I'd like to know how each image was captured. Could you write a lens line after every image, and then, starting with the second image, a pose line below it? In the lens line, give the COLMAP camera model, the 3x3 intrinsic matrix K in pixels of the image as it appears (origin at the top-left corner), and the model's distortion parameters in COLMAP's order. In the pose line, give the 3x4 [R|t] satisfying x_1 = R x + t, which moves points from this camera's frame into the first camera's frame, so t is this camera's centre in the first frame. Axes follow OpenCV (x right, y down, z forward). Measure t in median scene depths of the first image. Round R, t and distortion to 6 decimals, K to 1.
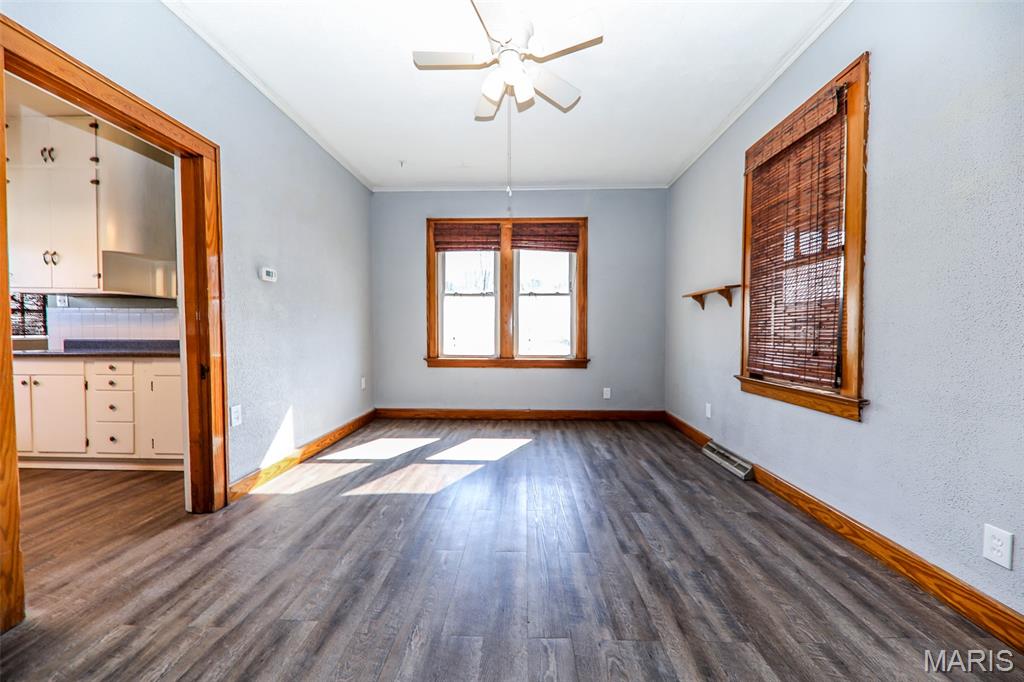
lens RADIAL K [[367.2, 0, 514.5], [0, 367.2, 342.8], [0, 0, 1]] dist [0.000988, -0.004534]
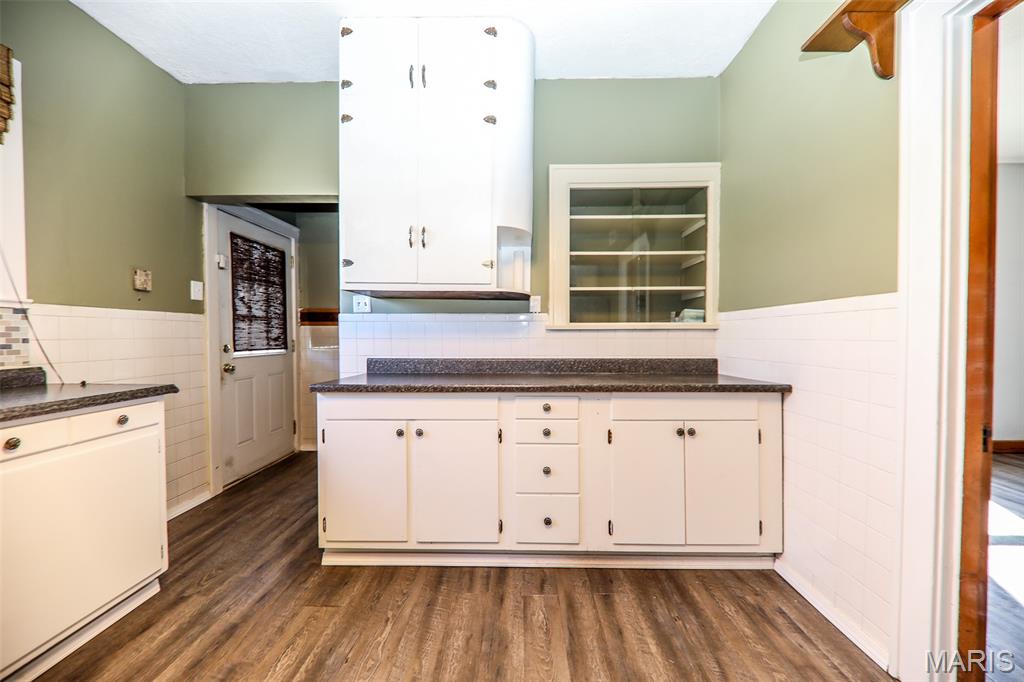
lens RADIAL K [[354.3, 0, 515.1], [0, 354.3, 342.9], [0, 0, 1]] dist [0.007189, -0.003999]
pose [[0.999990, -0.004049, -0.001816, -1.157136], [0.004031, 0.999947, -0.009514, -0.039157], [0.001854, 0.009507, 0.999953, 0.385210]]
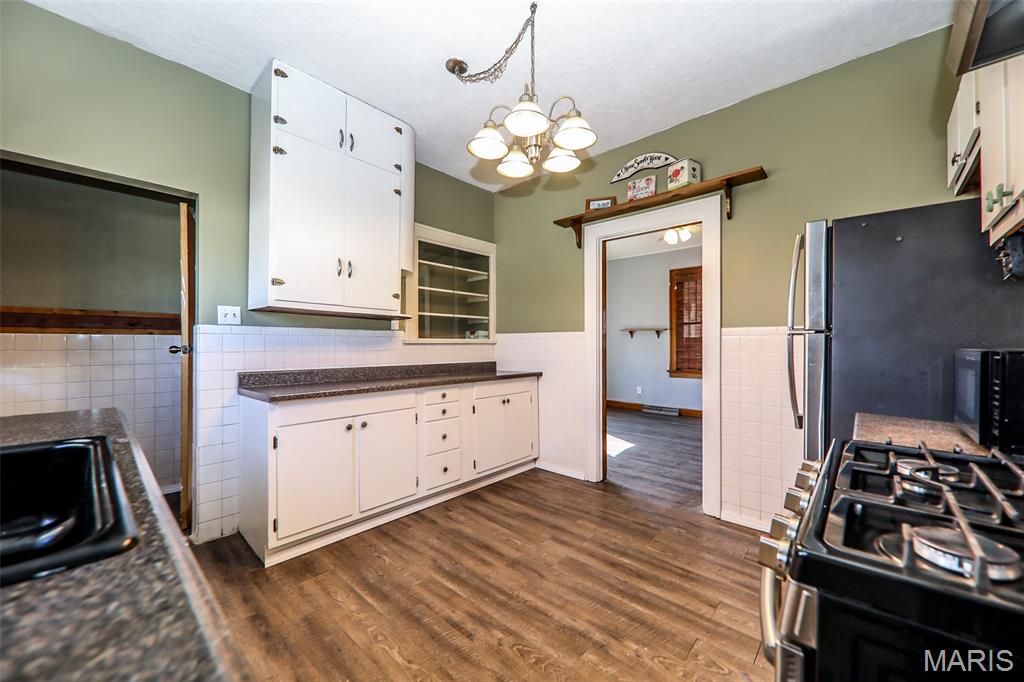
lens RADIAL K [[379.7, 0, 513.8], [0, 379.7, 342.0], [0, 0, 1]] dist [0.007442, -0.004565]
pose [[0.667183, 0.002578, 0.744889, -1.734869], [0.022767, 0.999456, -0.023851, -0.046487], [-0.744546, 0.032872, 0.666762, 0.181229]]
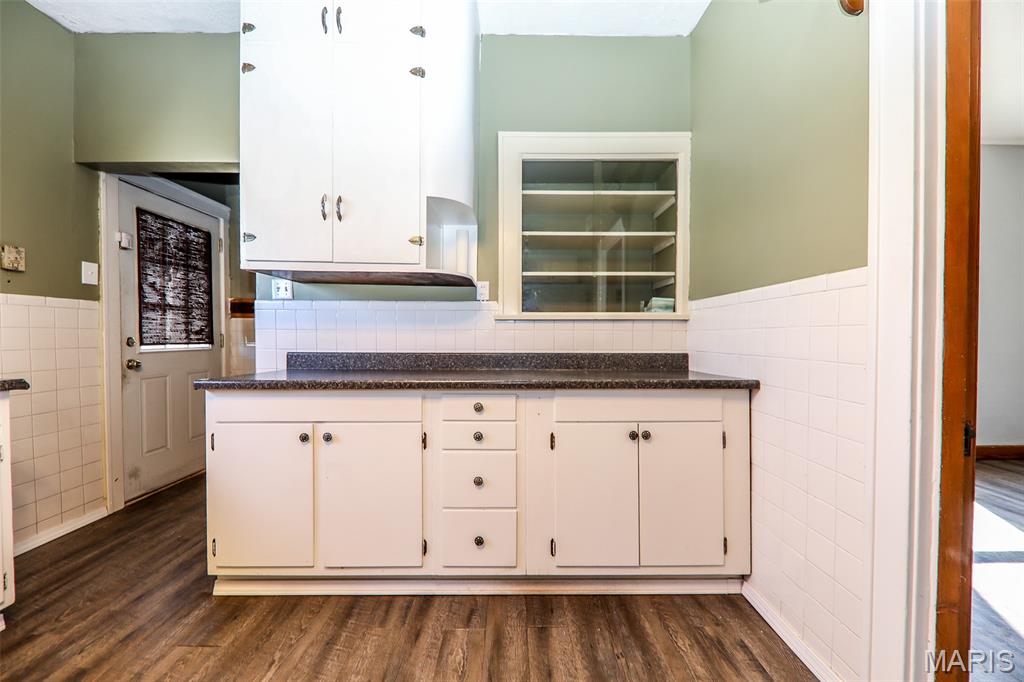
lens RADIAL K [[379.7, 0, 513.8], [0, 379.7, 342.0], [0, 0, 1]] dist [0.007442, -0.004565]
pose [[0.999757, -0.001301, 0.022021, -1.063970], [0.001618, 0.999896, -0.014363, -0.021076], [-0.022000, 0.014395, 0.999654, 0.436269]]
